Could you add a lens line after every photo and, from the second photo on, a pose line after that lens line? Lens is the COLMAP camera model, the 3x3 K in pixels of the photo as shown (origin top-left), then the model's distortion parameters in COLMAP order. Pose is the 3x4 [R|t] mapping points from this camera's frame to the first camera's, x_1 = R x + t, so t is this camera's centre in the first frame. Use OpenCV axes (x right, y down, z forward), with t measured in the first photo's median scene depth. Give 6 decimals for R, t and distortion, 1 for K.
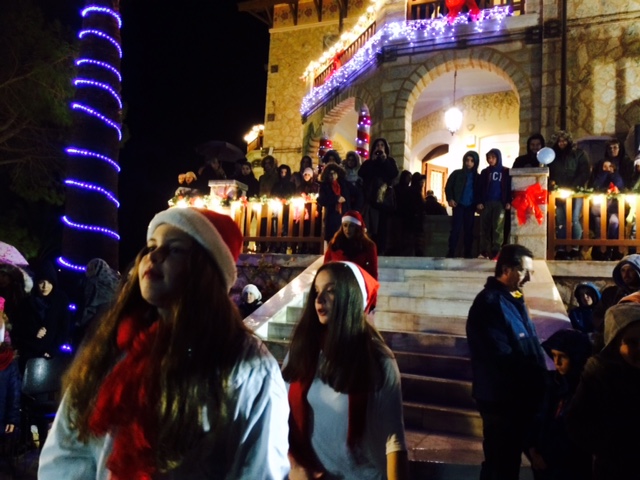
lens RADIAL K [[538.0, 0, 321.2], [0, 538.0, 242.9], [0, 0, 1]] dist [0.049260, -0.052976]
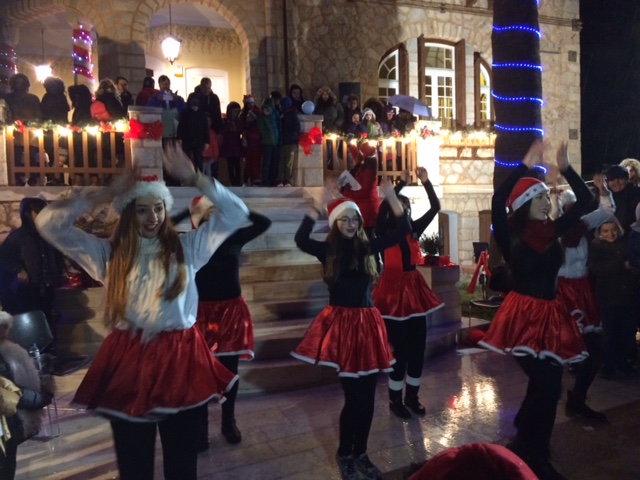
lens RADIAL K [[538.0, 0, 323.4], [0, 538.0, 243.7], [0, 0, 1]] dist [0.049260, -0.052976]
pose [[0.723899, -0.102385, 0.682267, -0.358285], [-0.003783, 0.988323, 0.152327, -0.022711], [-0.689896, -0.112850, 0.715058, 0.019444]]
